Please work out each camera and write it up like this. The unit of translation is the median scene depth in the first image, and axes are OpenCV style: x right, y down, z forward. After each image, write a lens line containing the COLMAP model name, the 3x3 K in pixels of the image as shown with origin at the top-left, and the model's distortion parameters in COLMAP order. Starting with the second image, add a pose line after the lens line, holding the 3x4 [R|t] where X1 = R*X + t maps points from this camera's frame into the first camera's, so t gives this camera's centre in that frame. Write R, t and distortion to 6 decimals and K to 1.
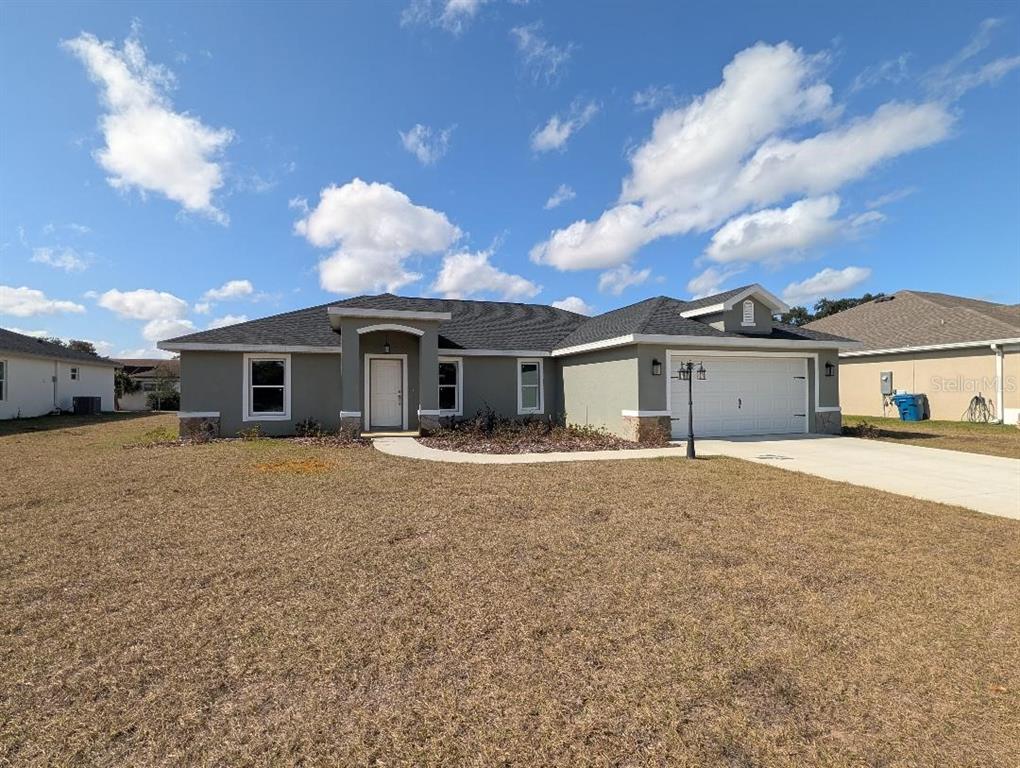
lens RADIAL K [[488.5, 0, 510.0], [0, 488.5, 384.0], [0, 0, 1]] dist [-0.000274, 0.000120]
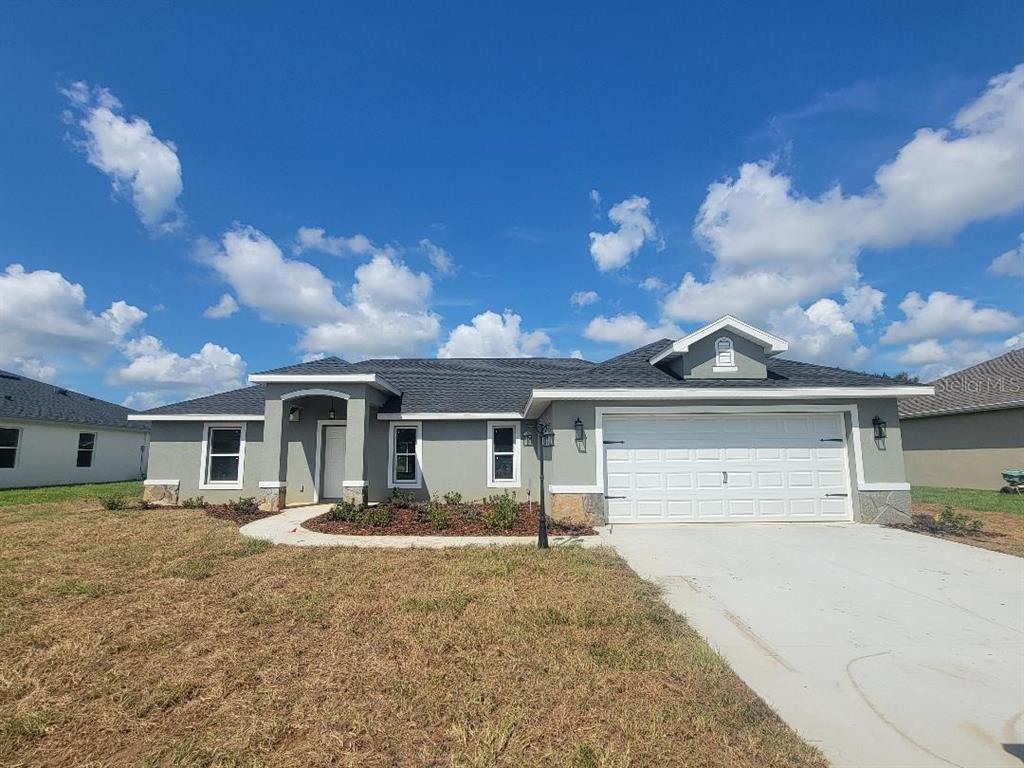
lens RADIAL K [[532.4, 0, 512.0], [0, 532.4, 384.0], [0, 0, 1]] dist [-0.015470, 0.000002]
pose [[0.951216, -0.043618, -0.305428, 0.414198], [0.005383, 0.992152, -0.124922, -0.000506], [0.308480, 0.117183, 0.943985, 0.134818]]
